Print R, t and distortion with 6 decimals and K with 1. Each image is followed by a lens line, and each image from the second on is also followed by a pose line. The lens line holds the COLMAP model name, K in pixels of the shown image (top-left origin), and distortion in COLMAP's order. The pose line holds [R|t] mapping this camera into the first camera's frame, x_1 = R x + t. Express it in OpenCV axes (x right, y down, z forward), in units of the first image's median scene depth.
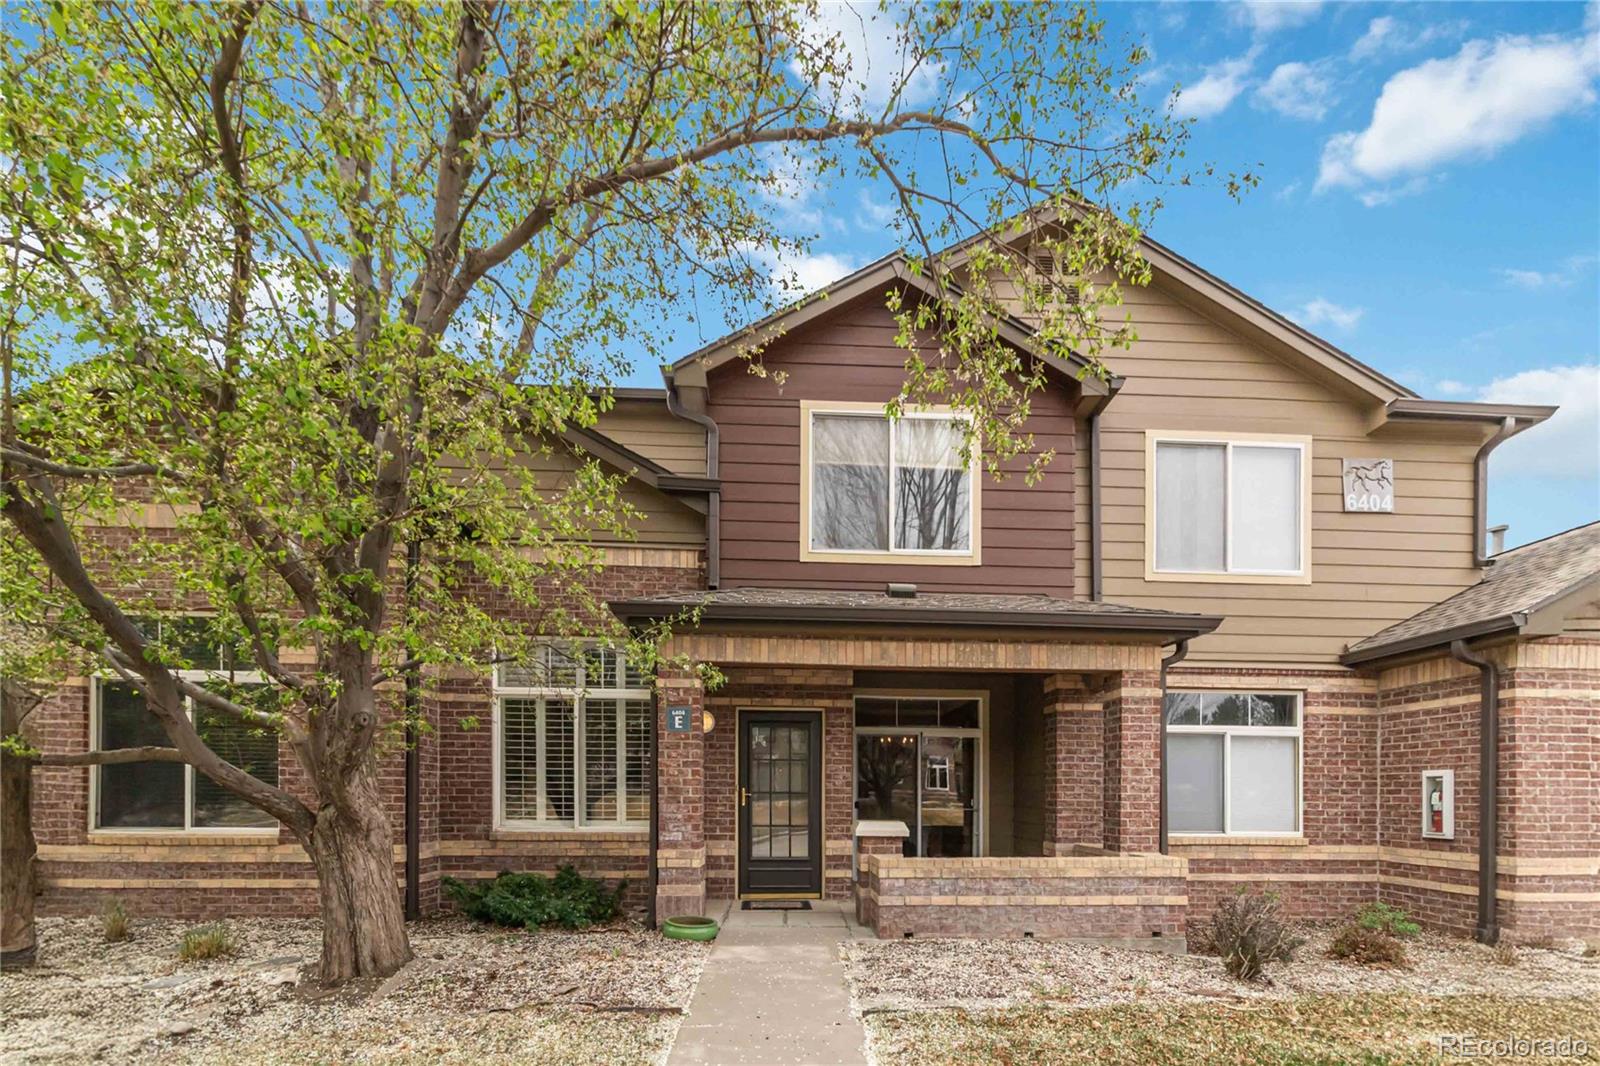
lens RADIAL K [[751.7, 0, 800.0], [0, 751.7, 511.7], [0, 0, 1]] dist [-0.000180, 0.000106]
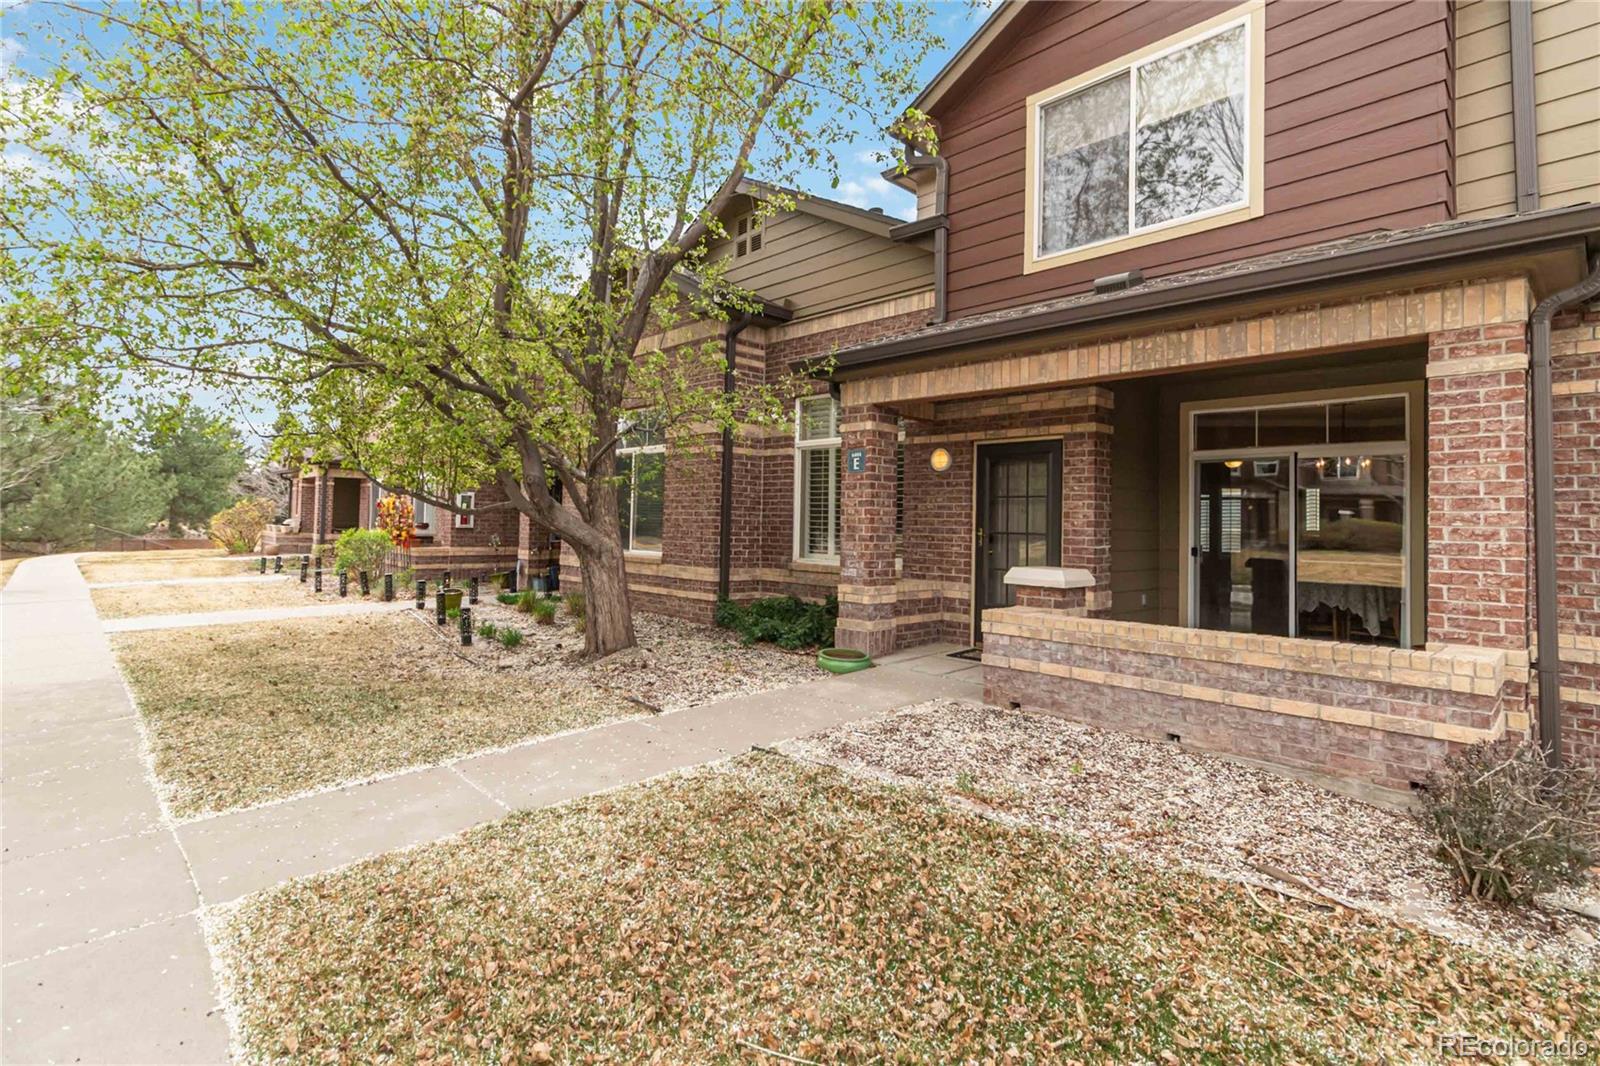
lens RADIAL K [[751.7, 0, 800.0], [0, 751.7, 511.7], [0, 0, 1]] dist [-0.000180, 0.000106]
pose [[0.670862, -0.009140, -0.741526, 0.444073], [0.255694, 0.941457, 0.219723, 0.090059], [0.696107, -0.337008, 0.633925, 0.266699]]
